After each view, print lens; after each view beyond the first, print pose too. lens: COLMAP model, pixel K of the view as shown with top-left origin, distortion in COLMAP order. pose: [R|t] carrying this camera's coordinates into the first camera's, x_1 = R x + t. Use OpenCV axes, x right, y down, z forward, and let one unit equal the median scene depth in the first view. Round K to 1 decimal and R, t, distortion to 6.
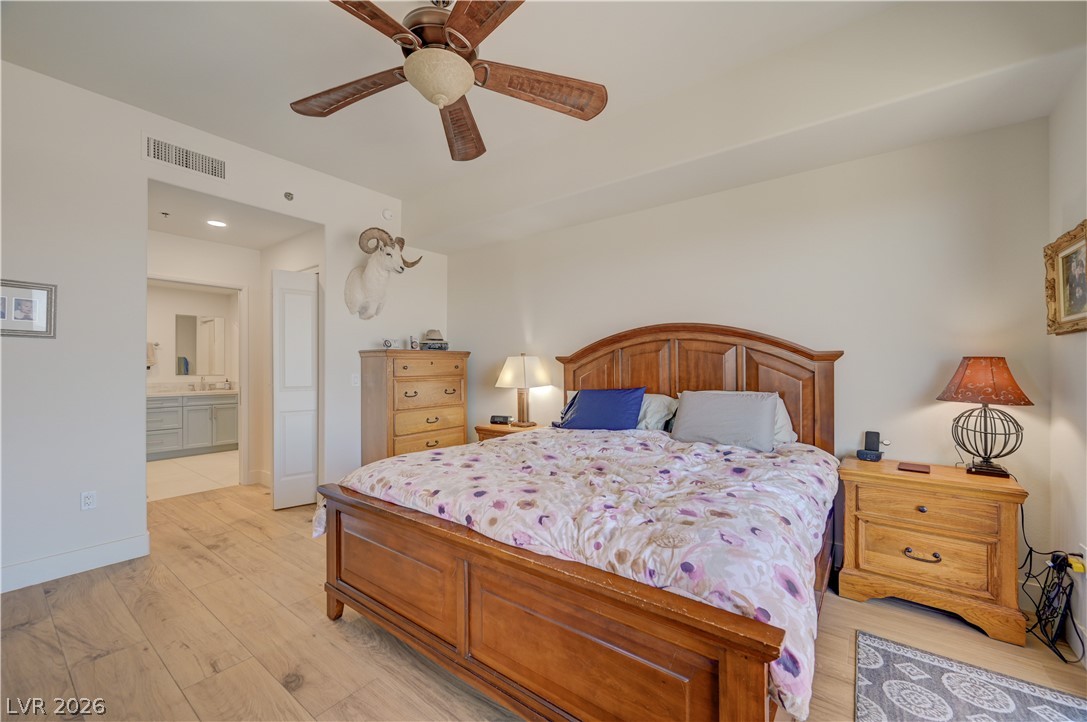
lens RADIAL K [[428.9, 0, 544.8], [0, 428.9, 367.8], [0, 0, 1]] dist [0.000190, 0.000864]
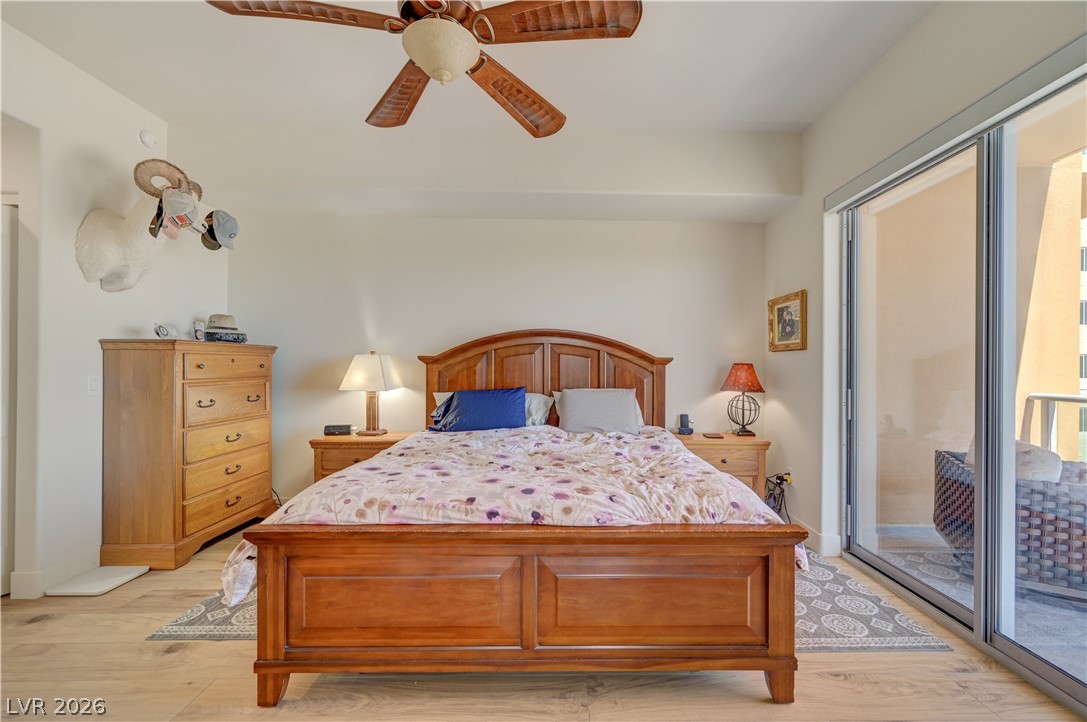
lens RADIAL K [[454.3, 0, 559.2], [0, 454.3, 368.2], [0, 0, 1]] dist [-0.002736, 0.000043]
pose [[0.785781, 0.006828, 0.618467, -0.567668], [-0.006785, 0.999974, -0.002420, 0.001163], [-0.618468, -0.002295, 0.785807, 0.074610]]
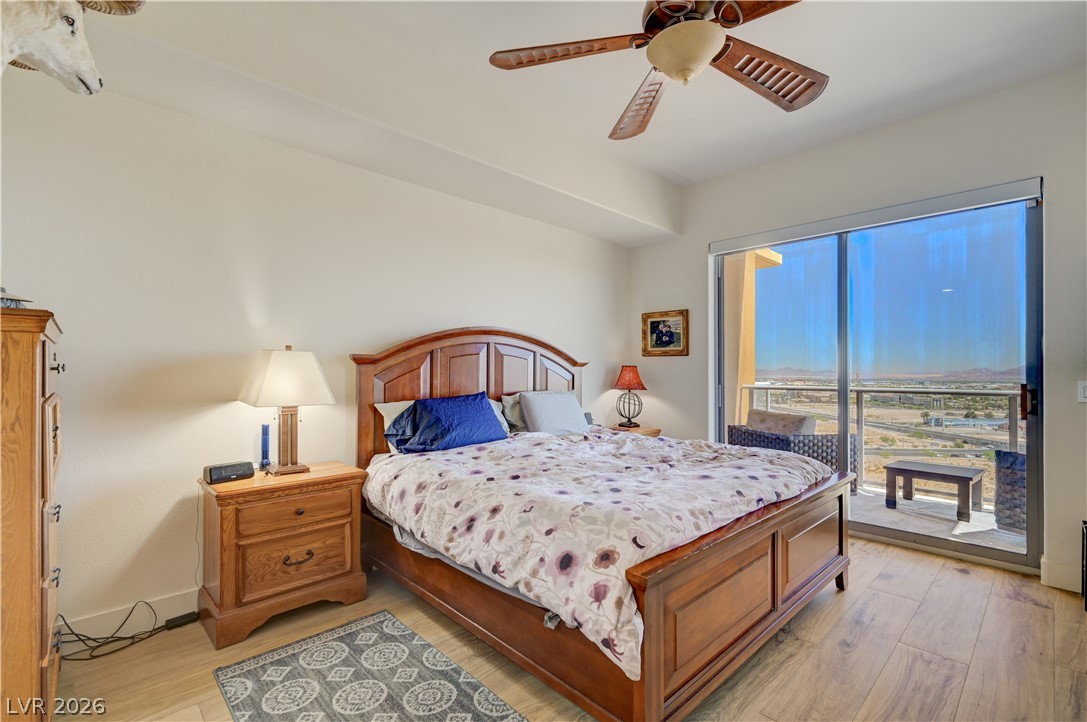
lens RADIAL K [[489.8, 0, 554.6], [0, 489.8, 359.6], [0, 0, 1]] dist [0.000223, 0.000394]
pose [[0.150089, 0.027436, 0.988292, -1.137146], [0.000622, 0.999612, -0.027845, 0.006822], [-0.988672, 0.004794, 0.150013, 0.959872]]
